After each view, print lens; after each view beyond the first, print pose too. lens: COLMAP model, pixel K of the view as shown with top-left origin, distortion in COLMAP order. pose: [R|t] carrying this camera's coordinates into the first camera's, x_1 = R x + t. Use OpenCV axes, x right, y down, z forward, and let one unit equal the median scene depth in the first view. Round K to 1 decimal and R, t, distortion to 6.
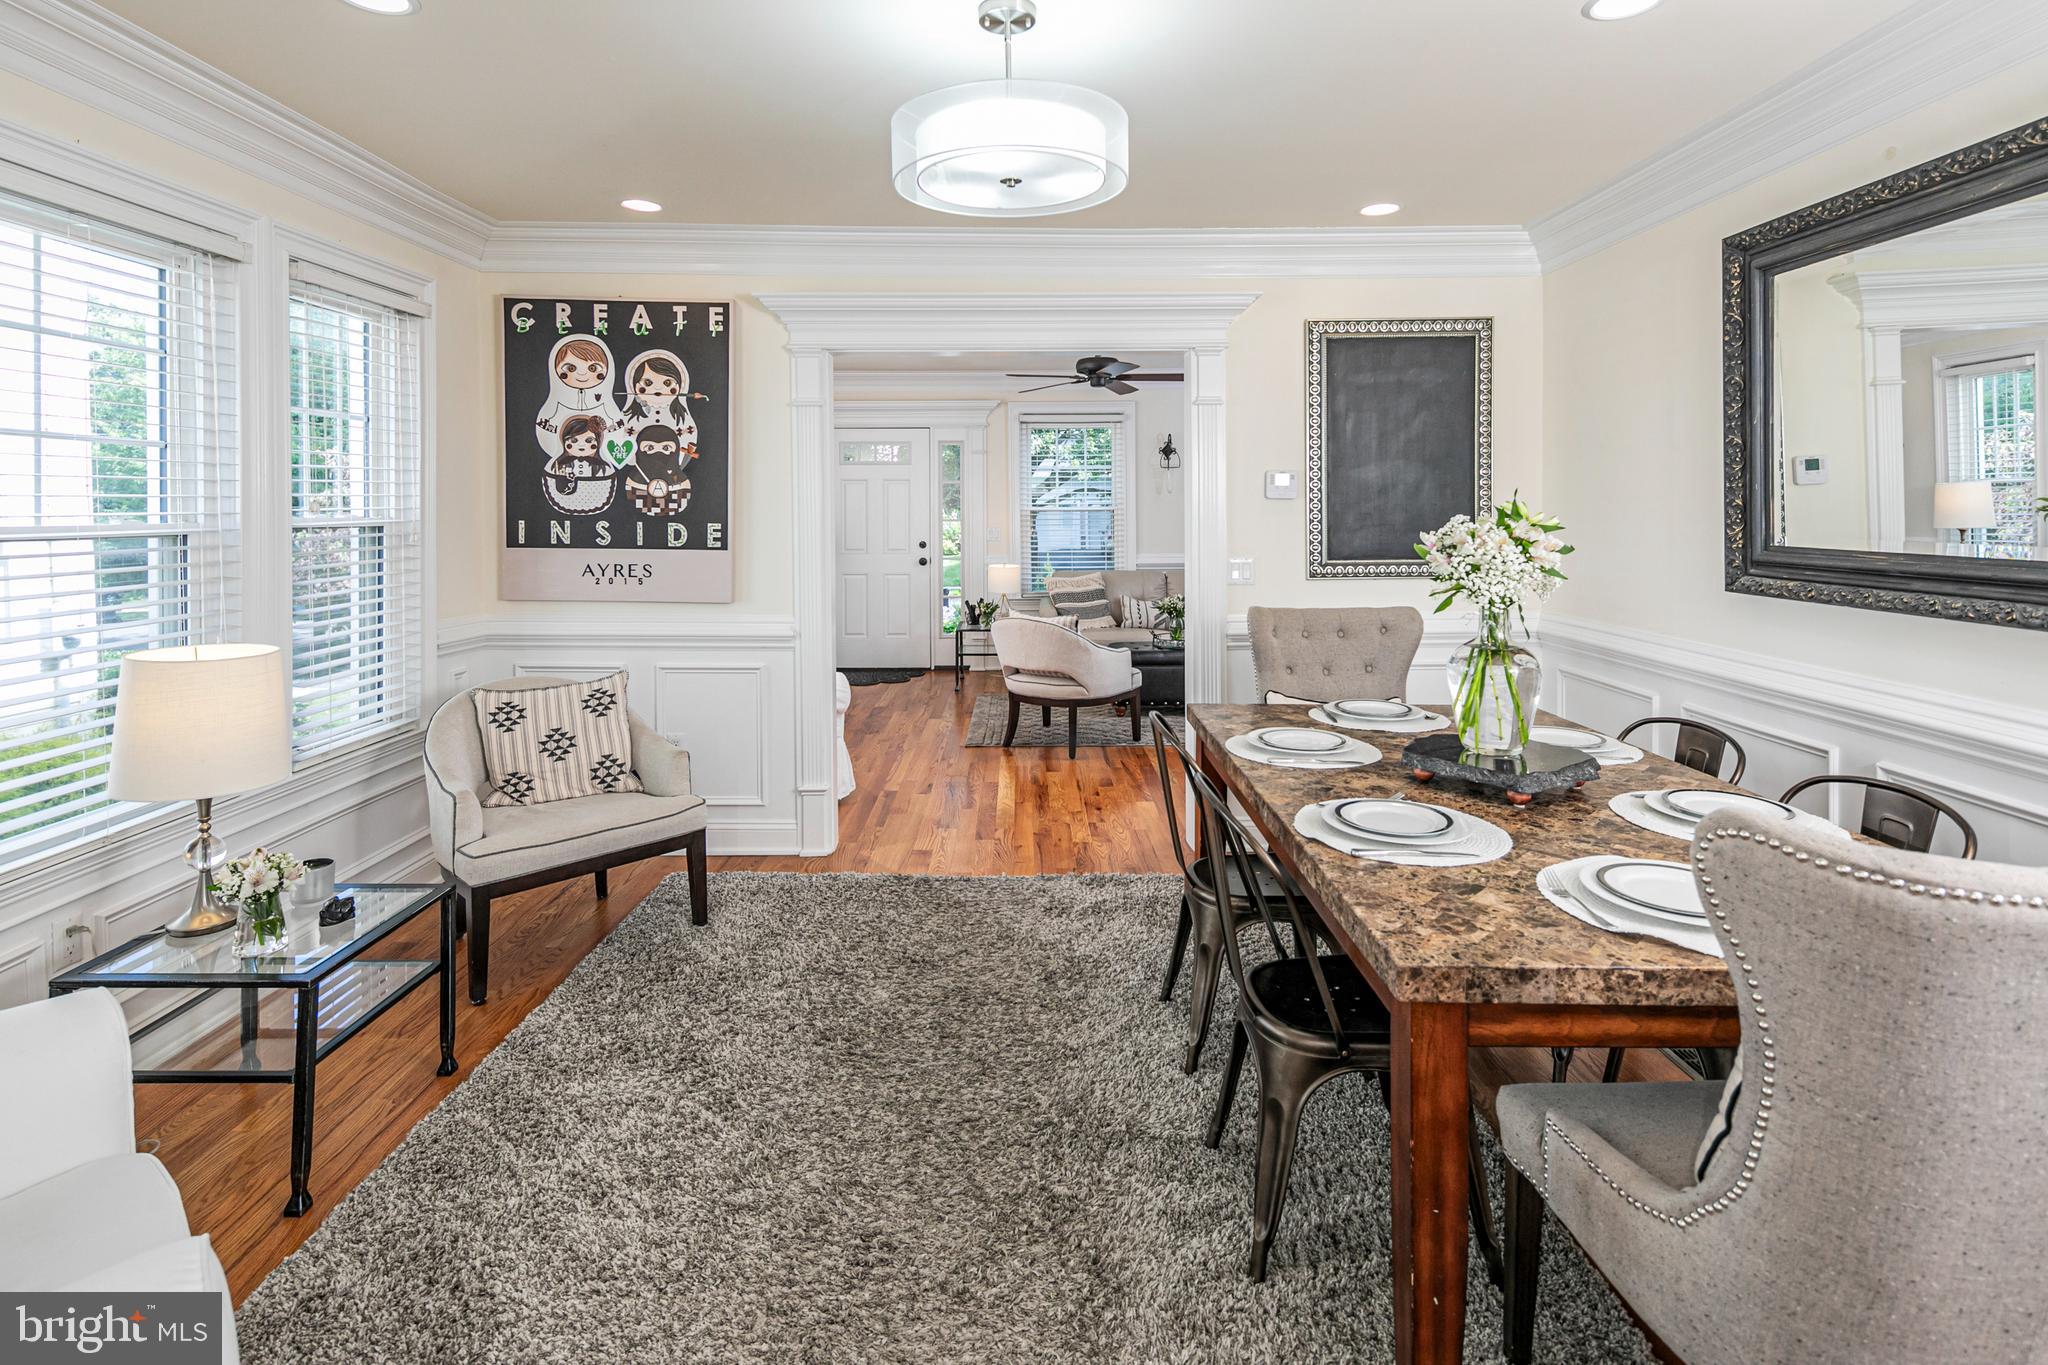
lens RADIAL K [[992.2, 0, 1015.3], [0, 992.2, 521.2], [0, 0, 1]] dist [0.014263, -0.000683]
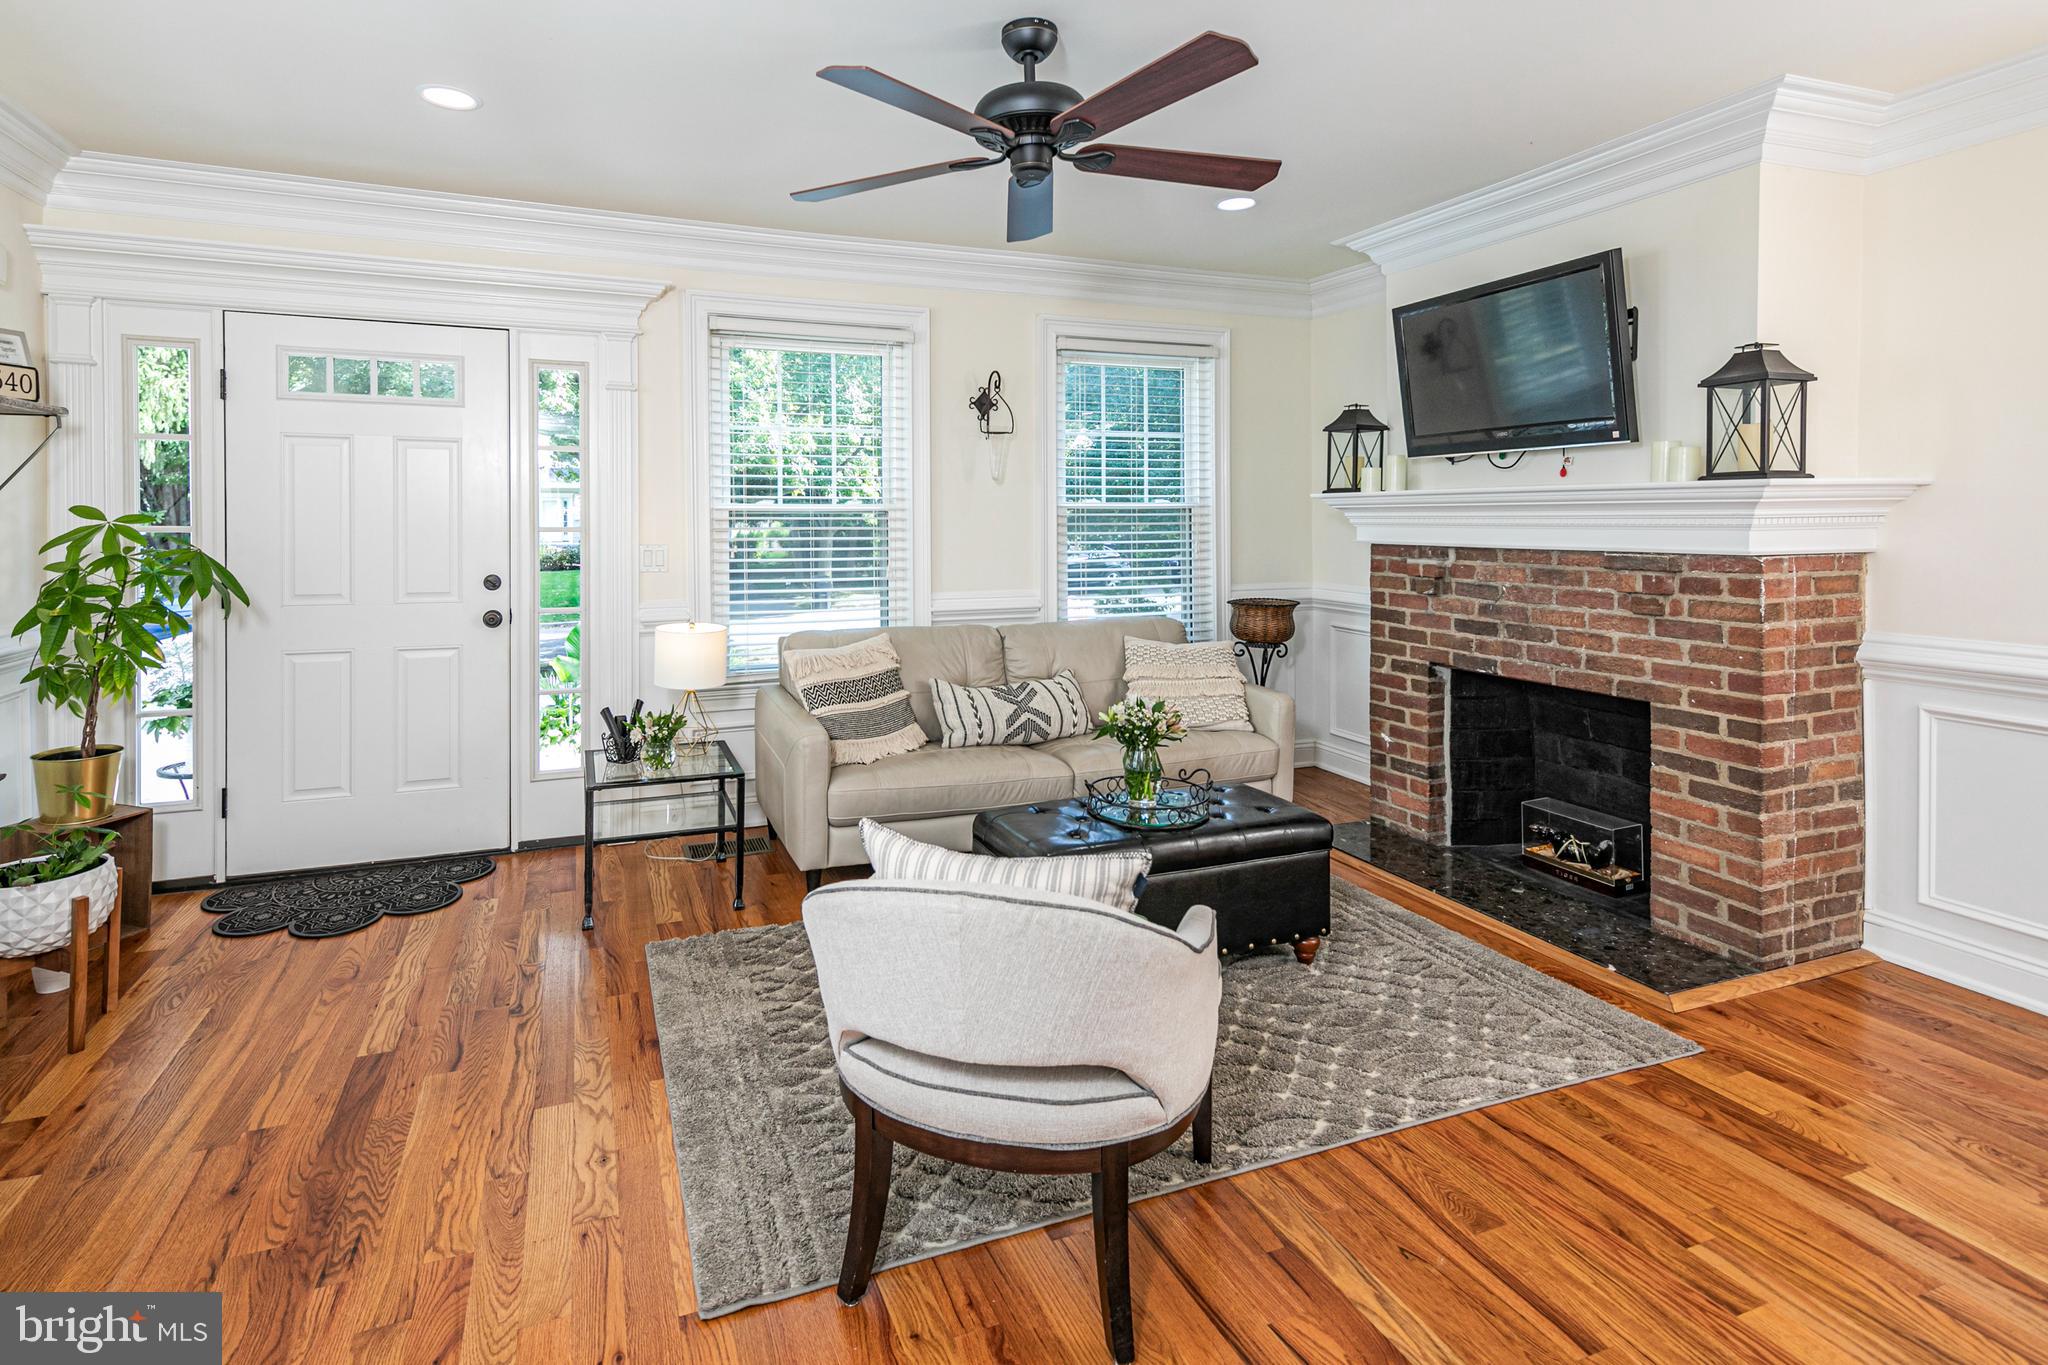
lens RADIAL K [[992.2, 0, 956.2], [0, 992.2, 540.6], [0, 0, 1]] dist [0.014263, -0.000683]
pose [[0.930611, 0.002864, 0.365999, -0.128118], [-0.005216, 0.999972, 0.005436, 0.003209], [-0.365973, -0.006968, 0.930599, 1.025817]]
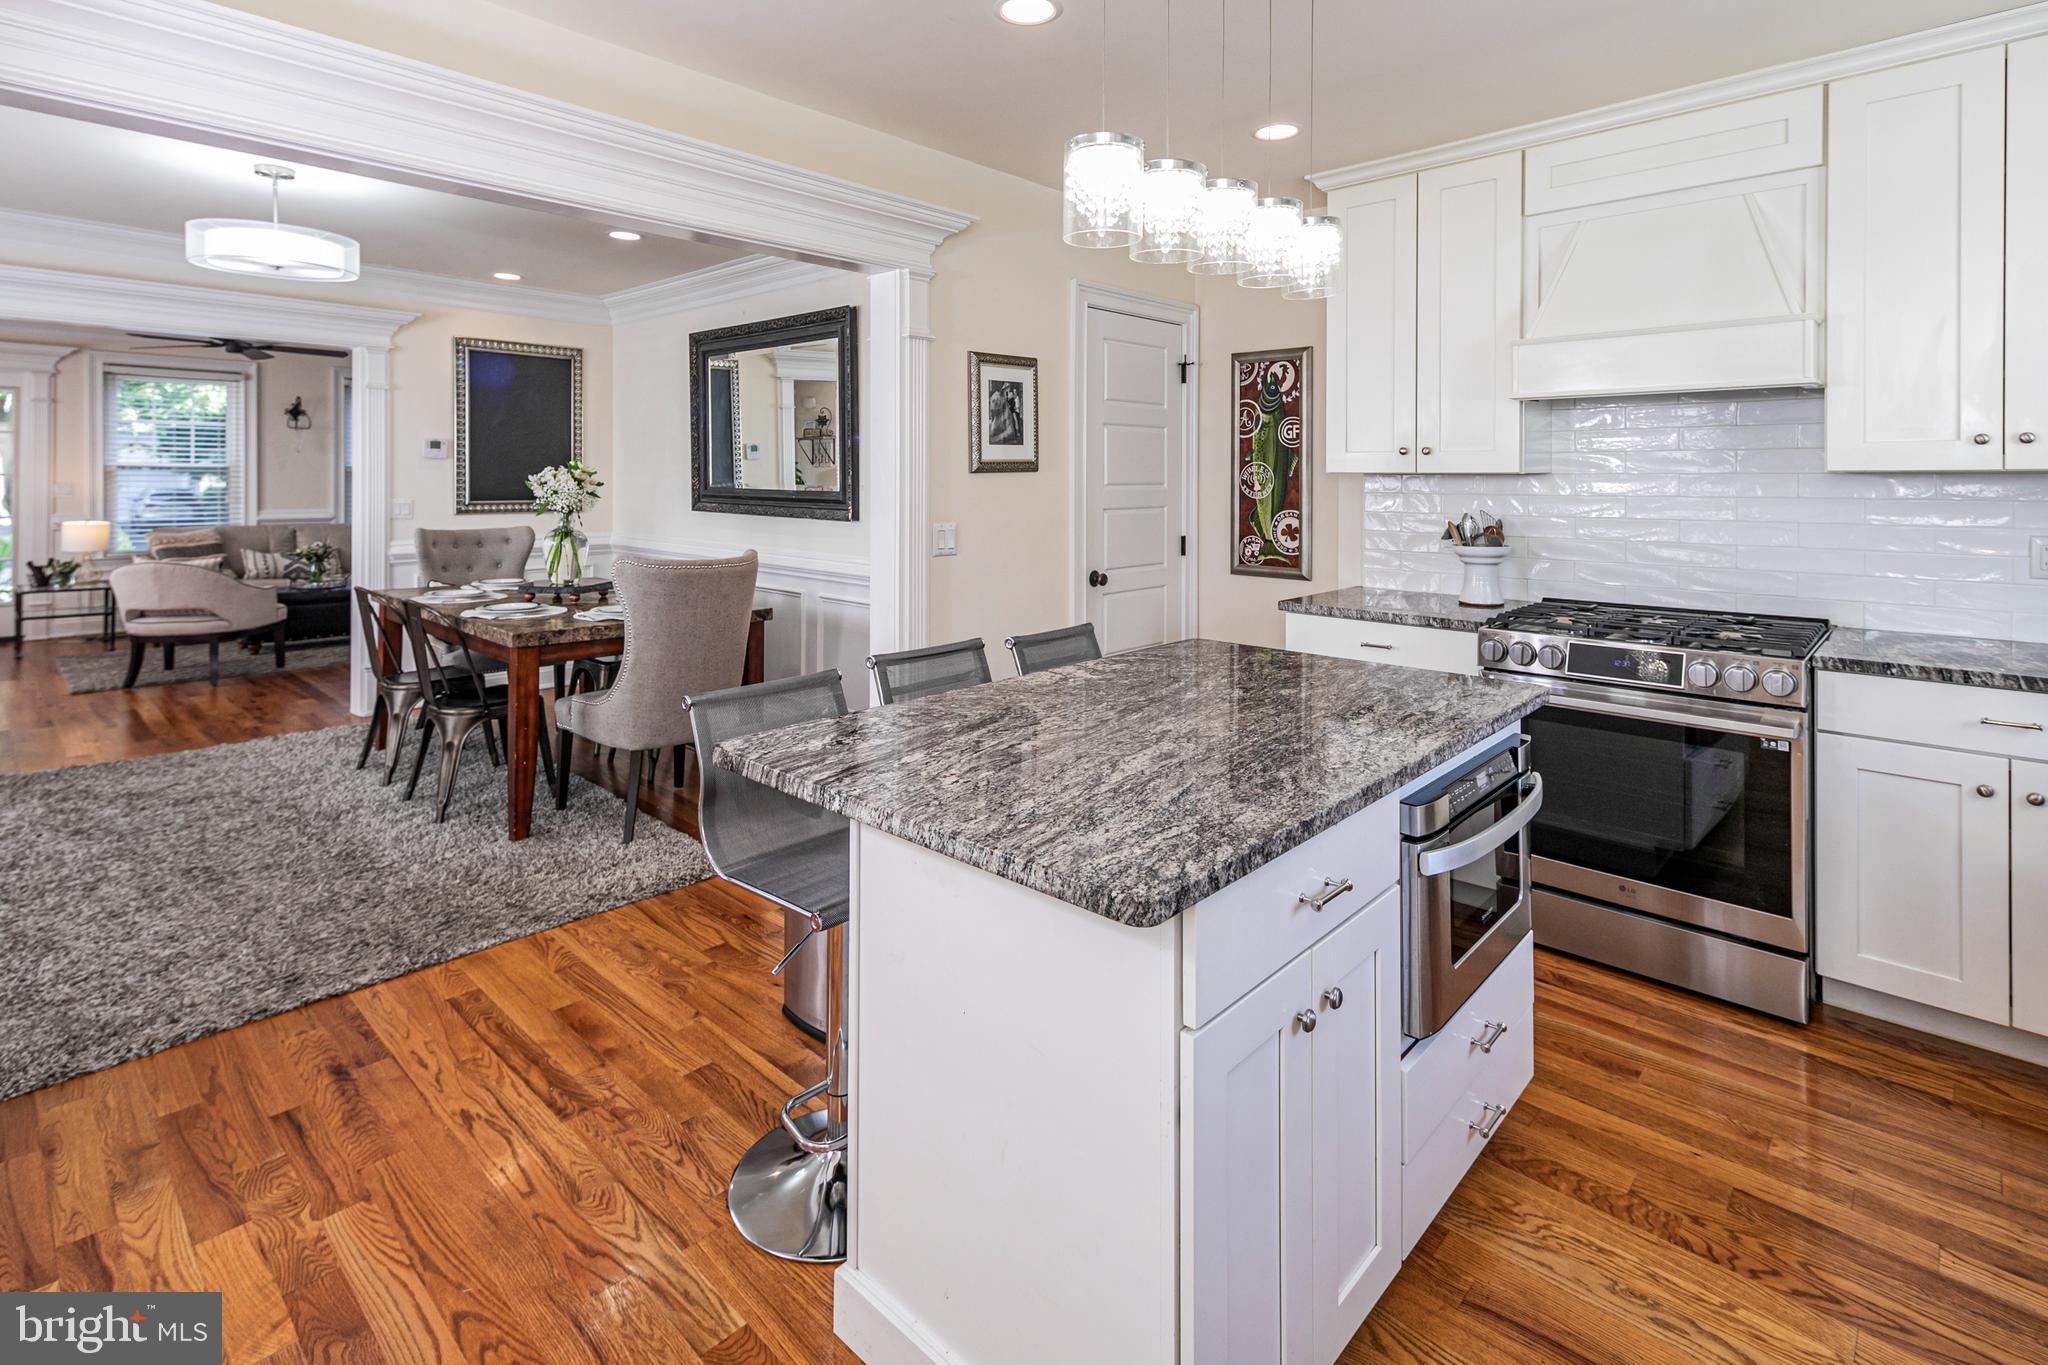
lens RADIAL K [[992.2, 0, 1020.7], [0, 992.2, 485.7], [0, 0, 1]] dist [0.014263, -0.000683]
pose [[0.677336, 0.009064, 0.735618, -0.220246], [-0.005486, 0.999959, -0.007269, 0.023302], [-0.735653, 0.000888, 0.677358, -0.604979]]
